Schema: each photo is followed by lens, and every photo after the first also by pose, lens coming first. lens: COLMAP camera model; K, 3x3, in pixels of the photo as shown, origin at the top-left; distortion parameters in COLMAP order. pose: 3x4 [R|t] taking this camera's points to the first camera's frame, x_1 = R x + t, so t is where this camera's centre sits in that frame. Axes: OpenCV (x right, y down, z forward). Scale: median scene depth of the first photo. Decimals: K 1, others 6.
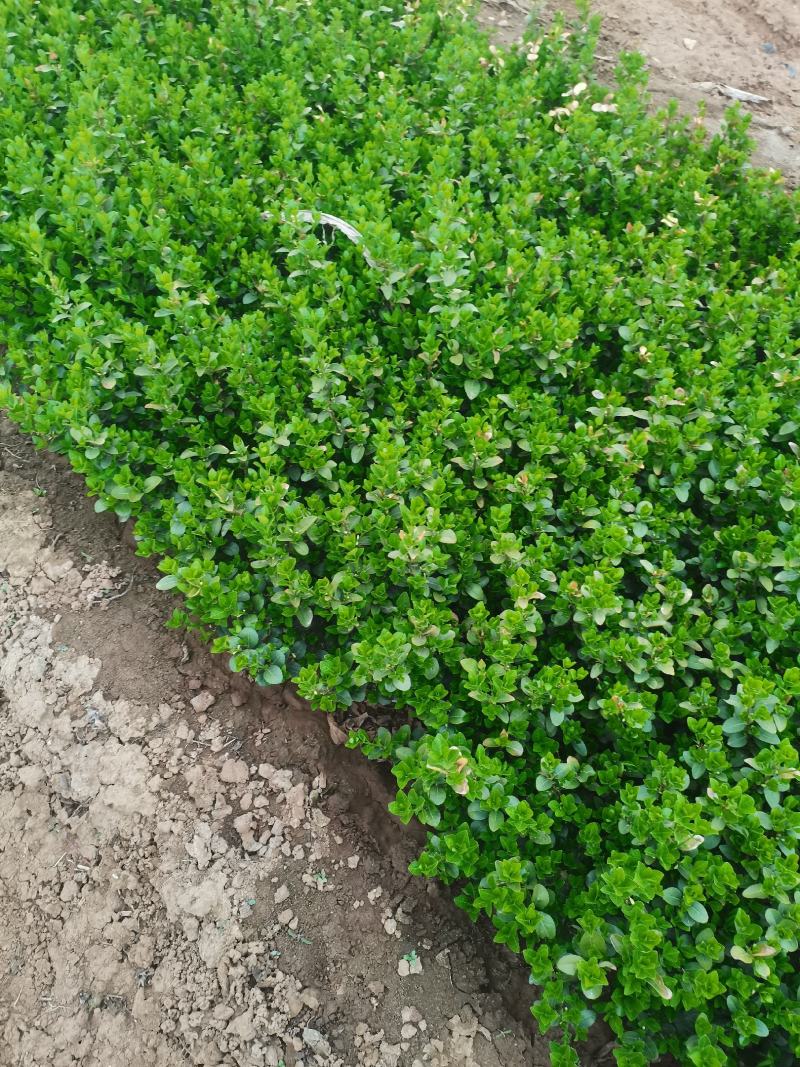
lens RADIAL K [[818.9, 0, 406.5], [0, 818.9, 533.9], [0, 0, 1]] dist [0.043990, -0.039566]
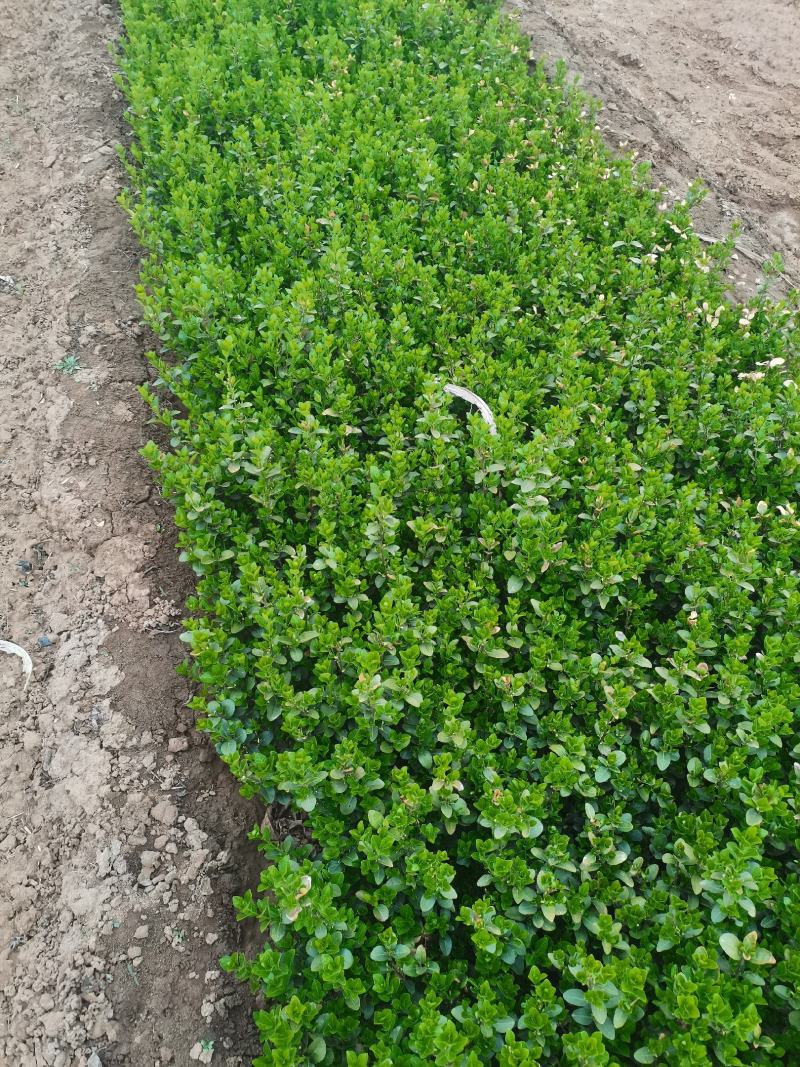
lens RADIAL K [[818.9, 0, 391.9], [0, 818.9, 540.0], [0, 0, 1]] dist [0.043990, -0.039566]
pose [[0.886626, 0.363492, -0.285950, 0.259610], [-0.401928, 0.911472, -0.087594, -0.082286], [0.228796, 0.192594, 0.954233, -0.092949]]
